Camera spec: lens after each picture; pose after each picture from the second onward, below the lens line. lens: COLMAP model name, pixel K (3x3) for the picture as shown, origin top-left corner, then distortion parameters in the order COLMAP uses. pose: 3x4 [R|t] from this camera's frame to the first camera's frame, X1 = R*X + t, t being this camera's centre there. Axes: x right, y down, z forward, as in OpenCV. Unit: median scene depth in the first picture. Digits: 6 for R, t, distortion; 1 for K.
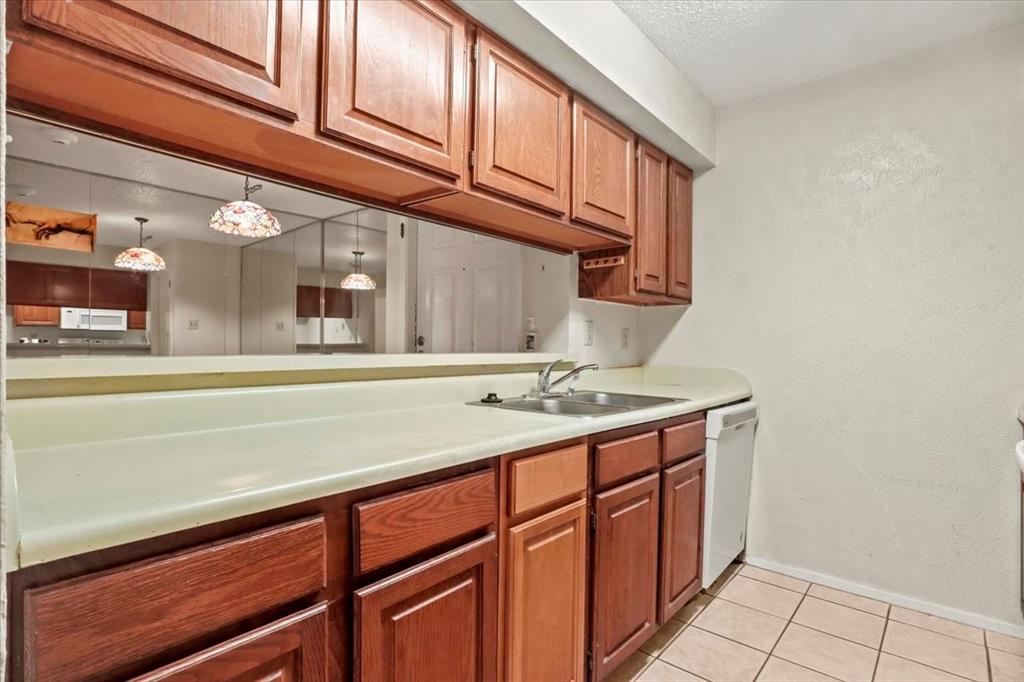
lens RADIAL K [[508.4, 0, 512.0], [0, 508.4, 341.0], [0, 0, 1]] dist [-0.013035, 0.009158]
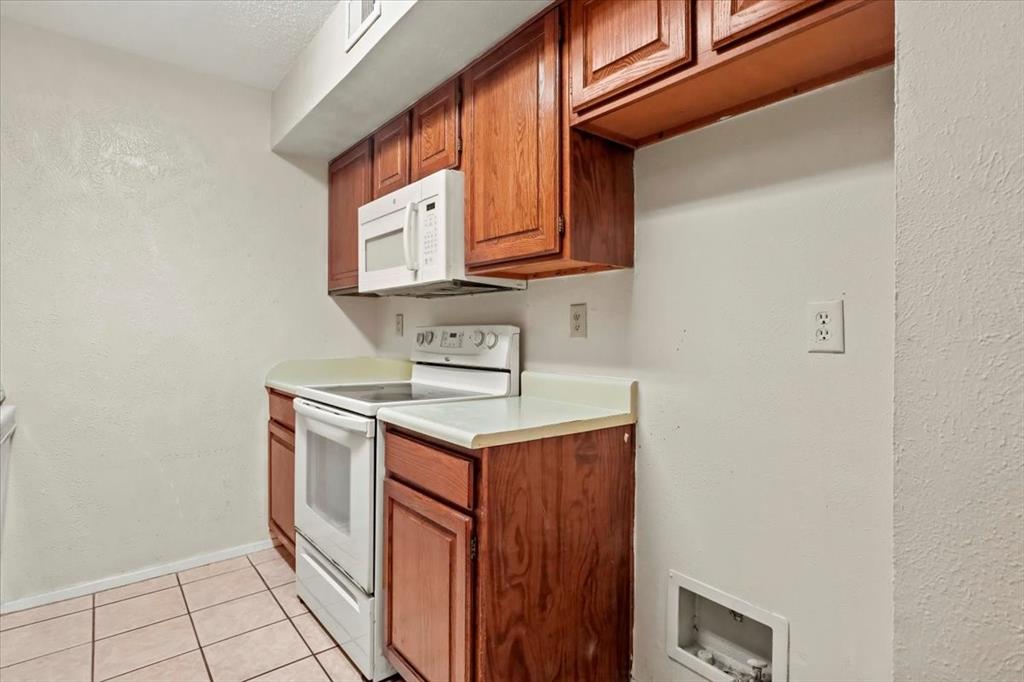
lens RADIAL K [[514.3, 0, 513.1], [0, 514.3, 325.7], [0, 0, 1]] dist [-0.019217, 0.009913]
pose [[0.177604, 0.003449, 0.984096, -0.193573], [-0.003134, 0.999991, -0.002939, -0.004101], [-0.984097, -0.002562, 0.177613, 0.104118]]
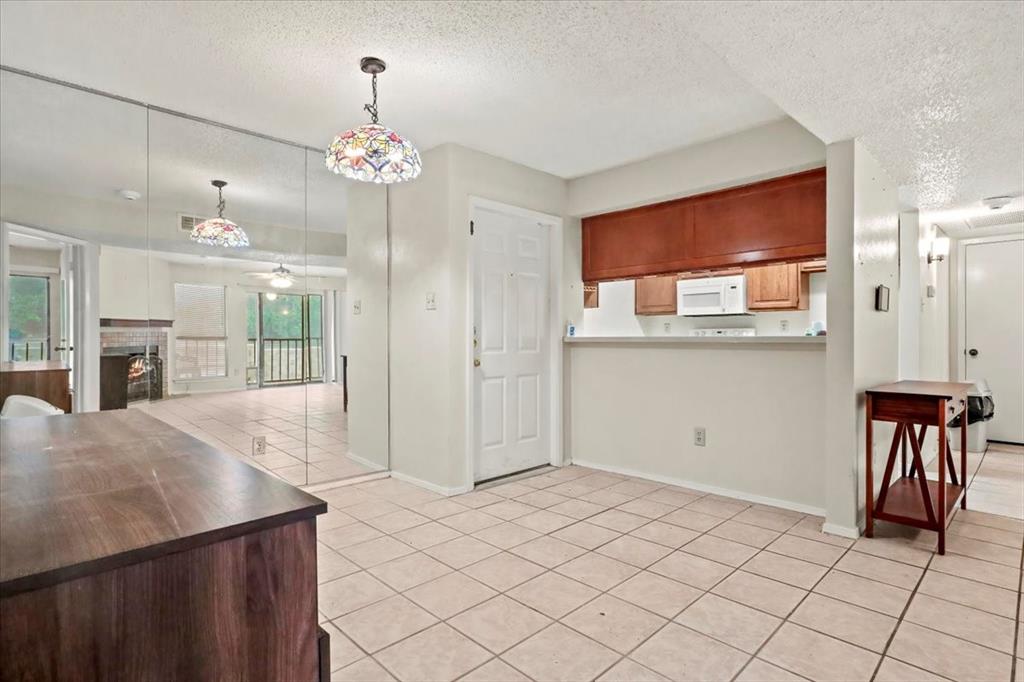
lens RADIAL K [[520.9, 0, 512.0], [0, 520.9, 341.0], [0, 0, 1]] dist [0.001875, 0.000600]
pose [[0.093525, -0.020288, 0.995410, -1.989700], [-0.000031, 0.999792, 0.020381, 0.003339], [-0.995617, -0.001937, 0.093505, 1.223183]]
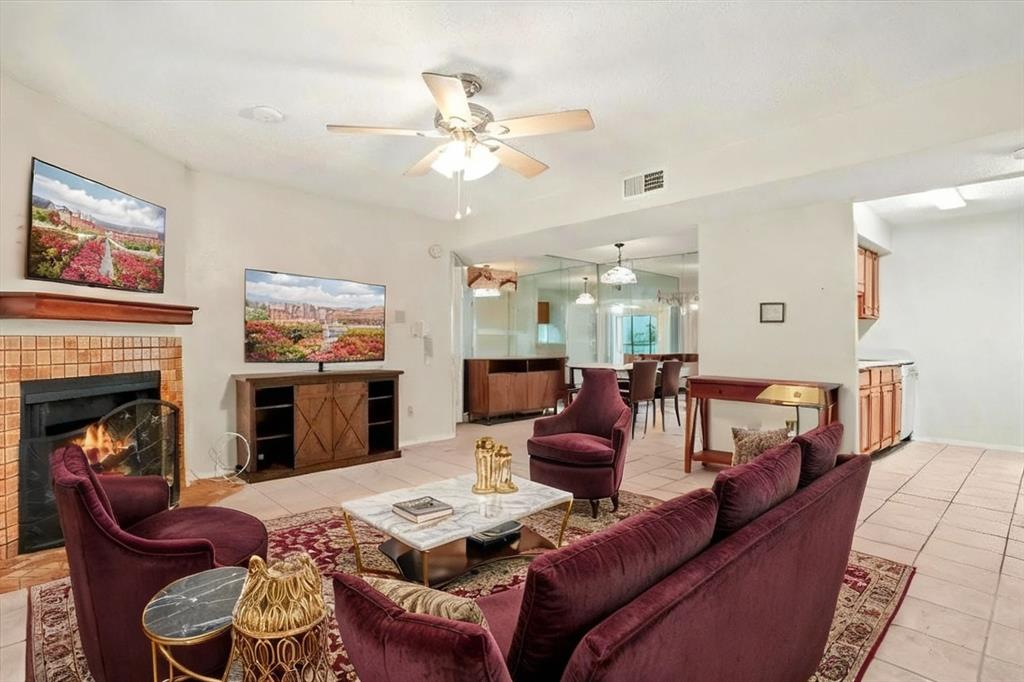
lens RADIAL K [[514.3, 0, 513.1], [0, 514.3, 325.7], [0, 0, 1]] dist [-0.019217, 0.009913]
pose [[0.994396, -0.009620, -0.105277, -1.185131], [0.006966, 0.999649, -0.025545, -0.002279], [0.105486, 0.024668, 0.994115, -1.604238]]
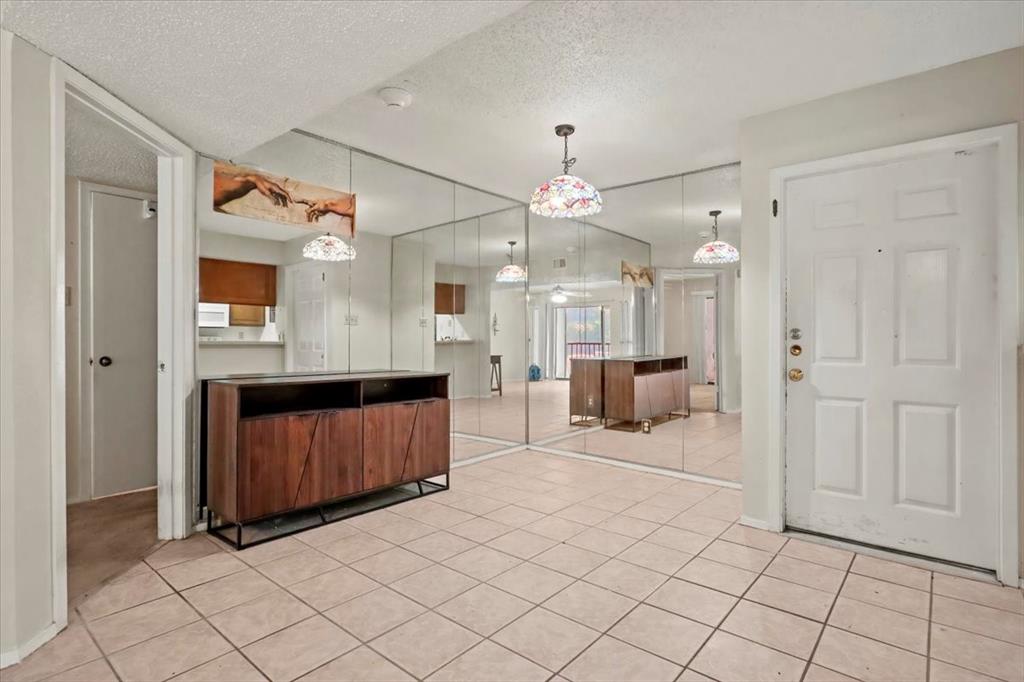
lens RADIAL K [[508.4, 0, 512.0], [0, 508.4, 341.0], [0, 0, 1]] dist [-0.013035, 0.009158]
pose [[0.999965, -0.006729, 0.005022, -1.023441], [0.006711, 0.999970, 0.003741, 0.013614], [-0.005047, -0.003708, 0.999980, 0.188831]]
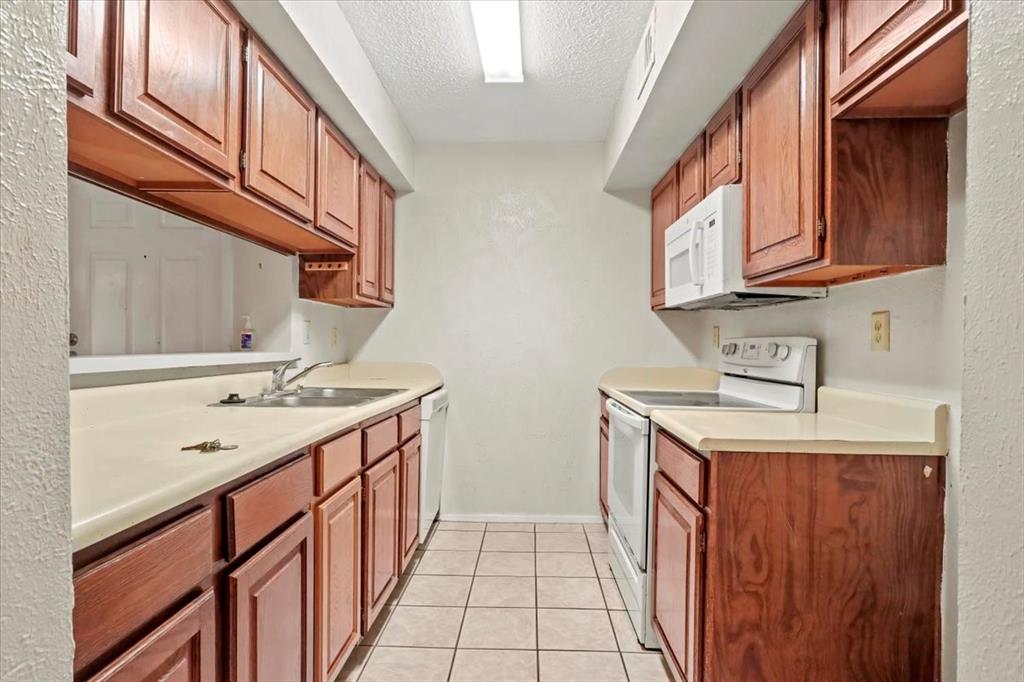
lens RADIAL K [[508.4, 0, 512.0], [0, 508.4, 341.0], [0, 0, 1]] dist [-0.013035, 0.009158]
pose [[0.781882, -0.002435, 0.623422, -0.199386], [-0.000597, 0.999989, 0.004655, -0.003509], [-0.623426, -0.004012, 0.781872, -0.083030]]
